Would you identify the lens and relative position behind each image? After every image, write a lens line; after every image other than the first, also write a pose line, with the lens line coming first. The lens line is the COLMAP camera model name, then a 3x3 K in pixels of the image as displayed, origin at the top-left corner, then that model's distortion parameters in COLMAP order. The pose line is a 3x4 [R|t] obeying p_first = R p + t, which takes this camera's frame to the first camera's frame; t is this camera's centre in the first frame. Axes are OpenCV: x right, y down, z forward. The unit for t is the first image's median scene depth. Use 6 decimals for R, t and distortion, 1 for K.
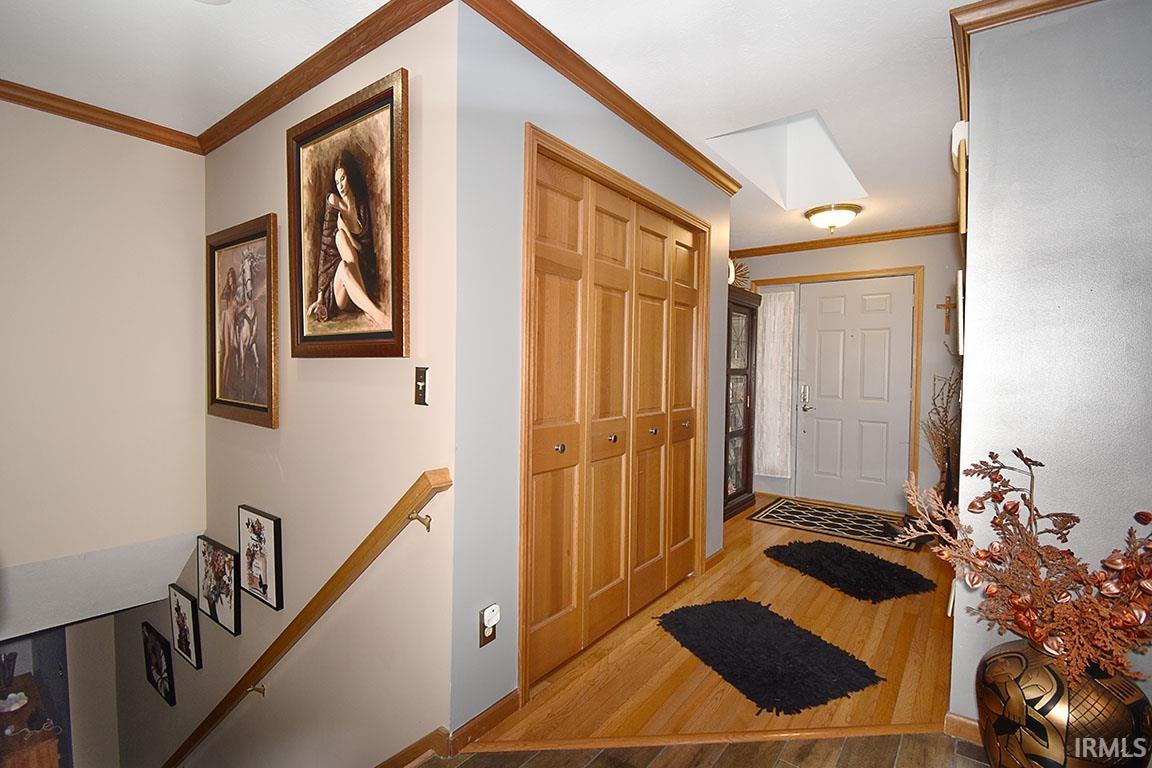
lens RADIAL K [[529.7, 0, 572.6], [0, 529.7, 384.2], [0, 0, 1]] dist [-0.000786, -0.003790]
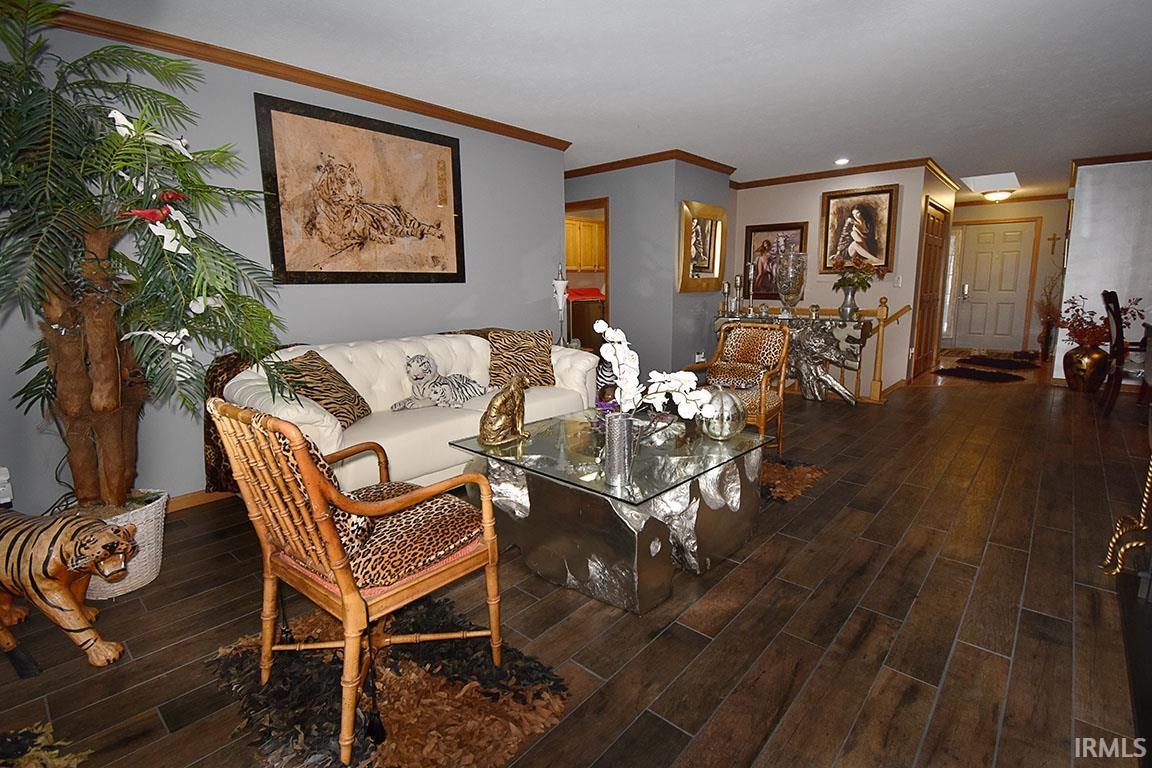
lens RADIAL K [[529.7, 0, 573.6], [0, 529.7, 375.0], [0, 0, 1]] dist [-0.000786, -0.003790]
pose [[0.995823, -0.006086, -0.091105, -1.437676], [0.019013, 0.989726, 0.141707, 0.055571], [0.089307, -0.142847, 0.985707, -1.850825]]
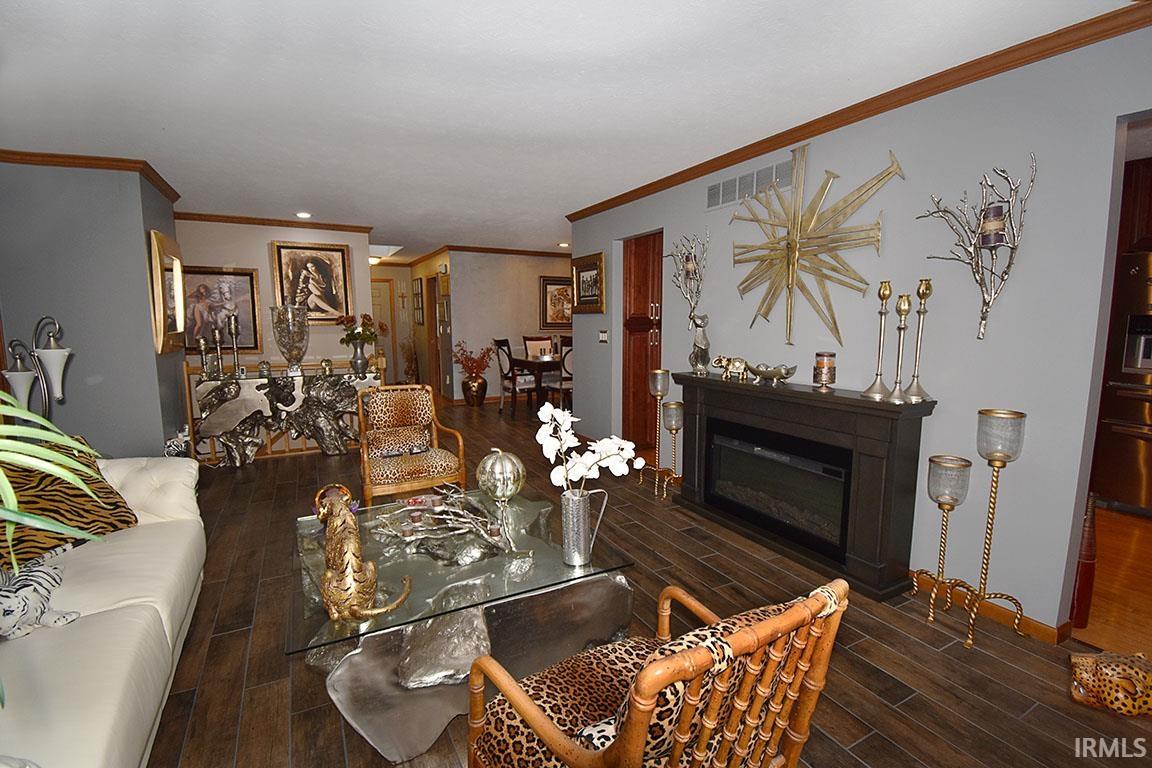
lens RADIAL K [[529.7, 0, 576.3], [0, 529.7, 384.9], [0, 0, 1]] dist [-0.000786, -0.003790]
pose [[0.418268, -0.128319, 0.899214, -2.165252], [0.032539, 0.991452, 0.126346, -0.039296], [-0.907741, -0.023586, 0.418868, -1.386101]]
